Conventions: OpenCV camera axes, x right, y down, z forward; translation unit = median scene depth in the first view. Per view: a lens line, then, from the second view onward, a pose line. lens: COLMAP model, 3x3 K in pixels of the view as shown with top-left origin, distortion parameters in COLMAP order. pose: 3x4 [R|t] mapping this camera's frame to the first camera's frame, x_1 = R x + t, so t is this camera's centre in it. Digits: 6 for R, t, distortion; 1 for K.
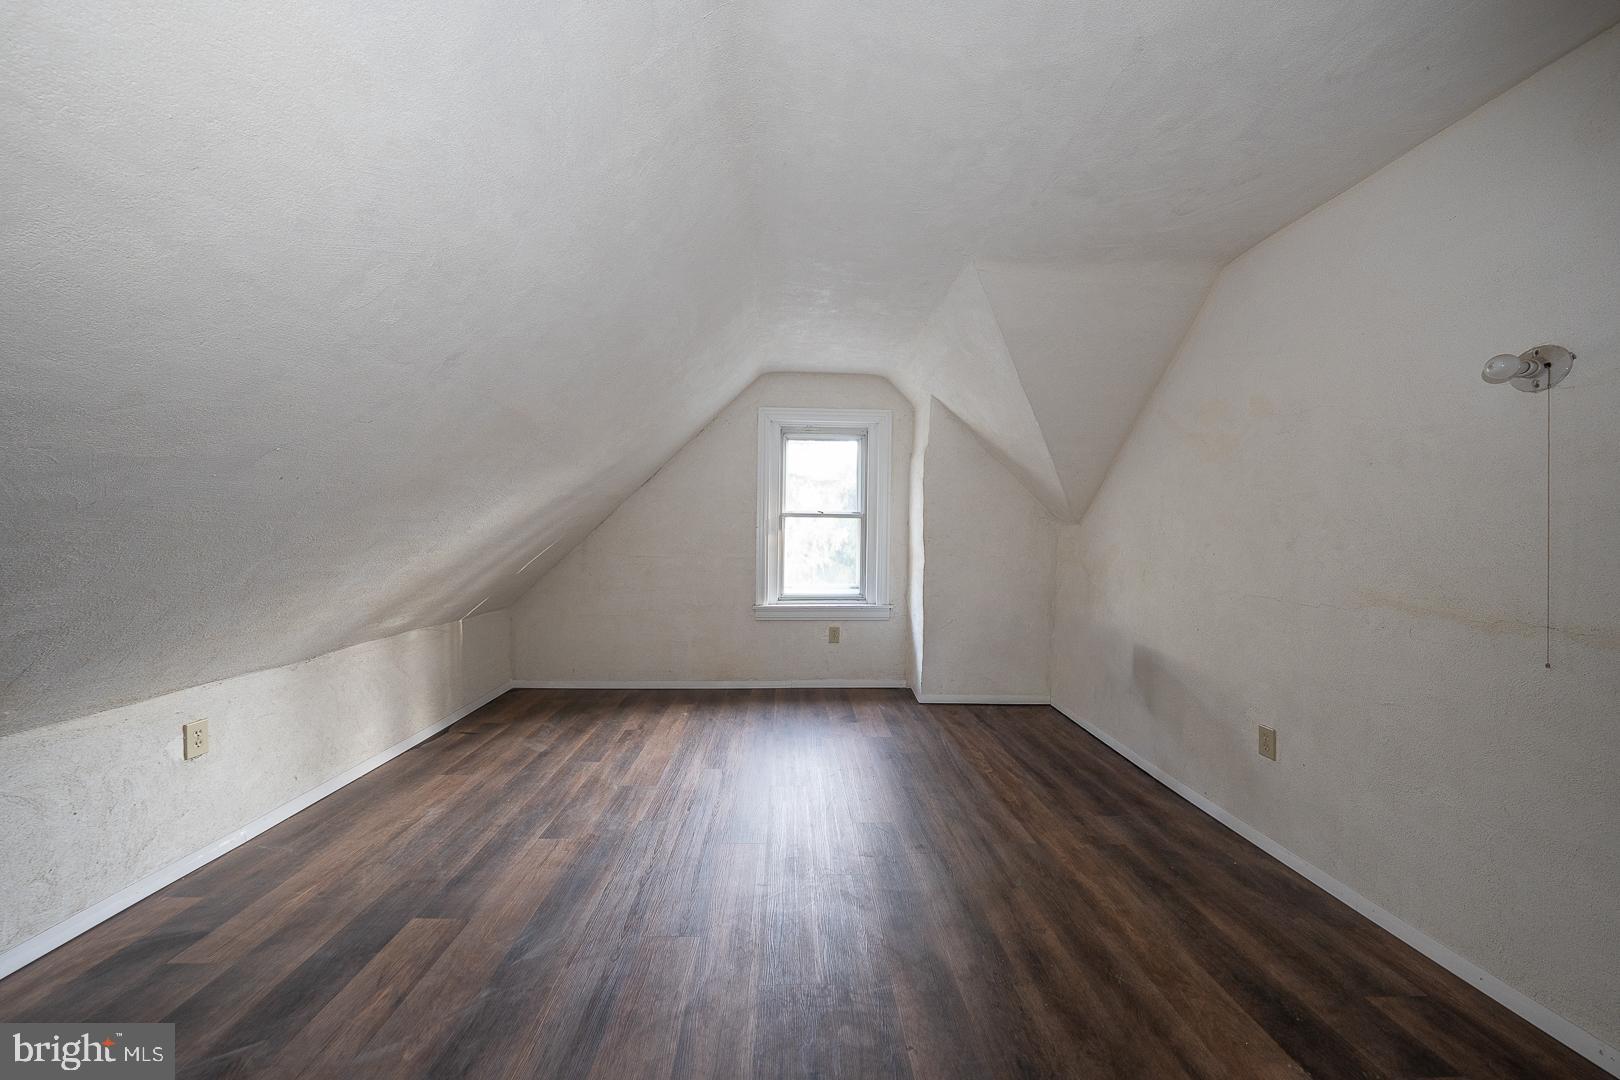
lens RADIAL K [[552.4, 0, 810.5], [0, 552.4, 537.1], [0, 0, 1]] dist [-0.017245, 0.000818]
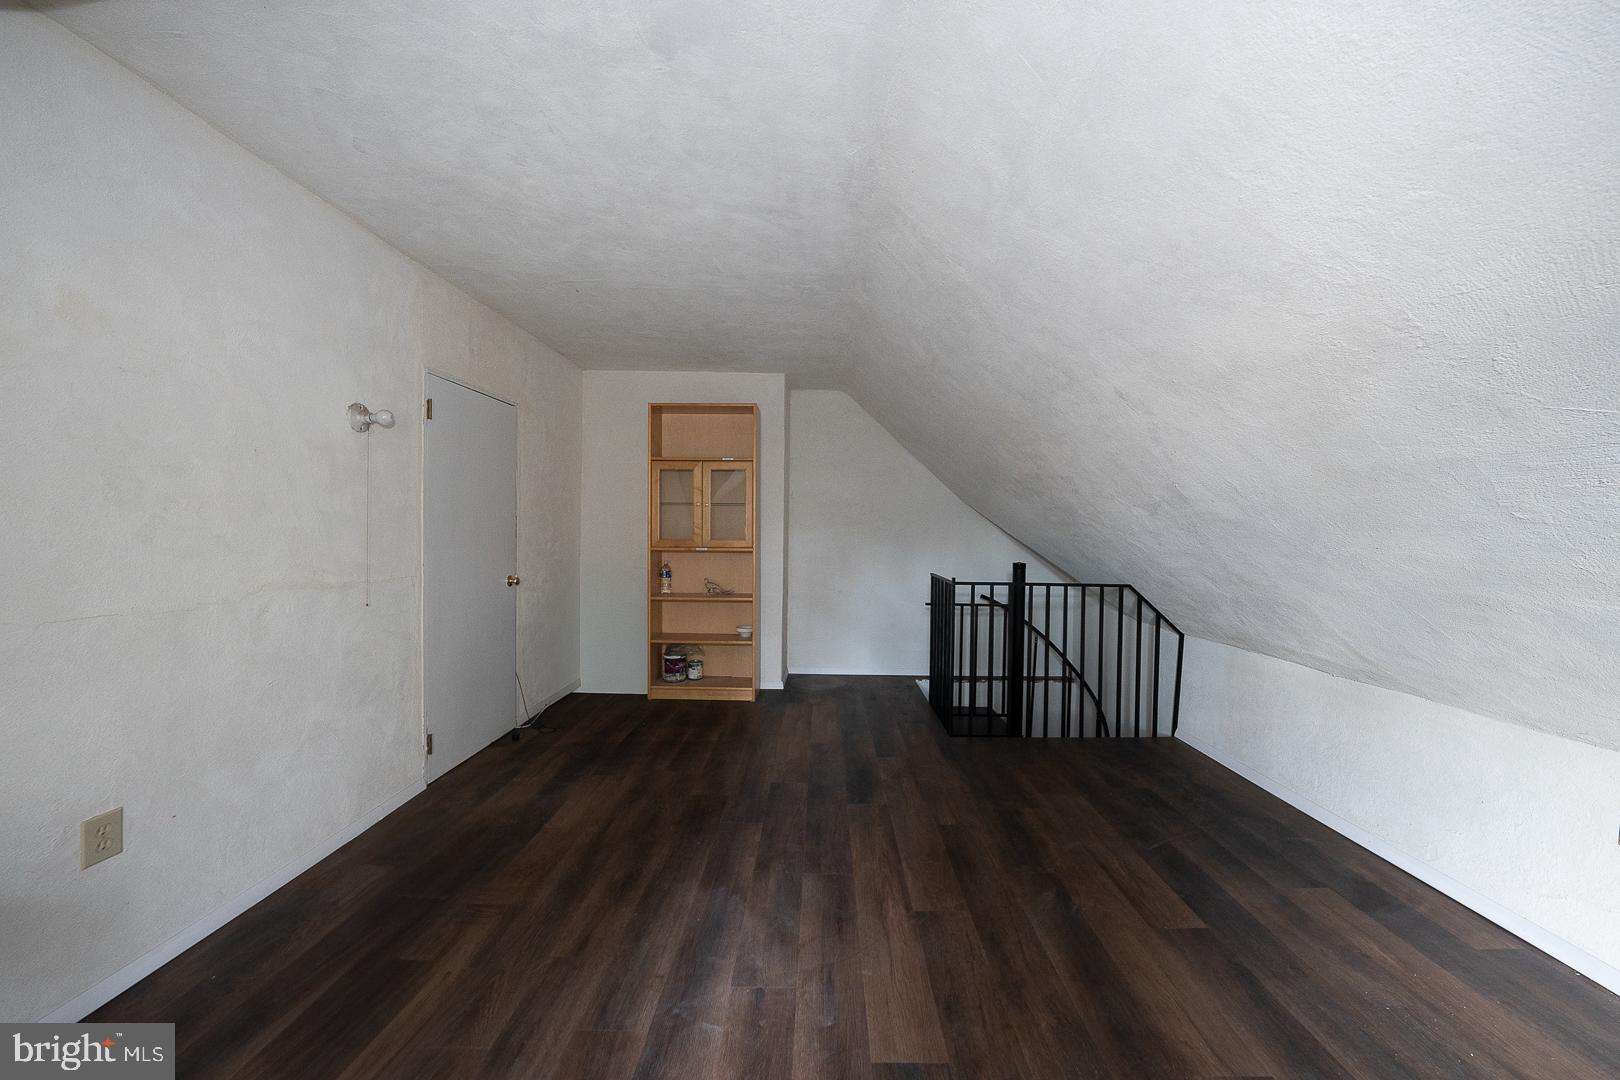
lens RADIAL K [[552.4, 0, 811.9], [0, 552.4, 537.2], [0, 0, 1]] dist [-0.017245, 0.000818]
pose [[-0.997642, -0.021665, 0.065118, -0.056964], [-0.021040, 0.999726, 0.010270, -0.009939], [-0.065322, 0.008875, -0.997825, 2.089666]]
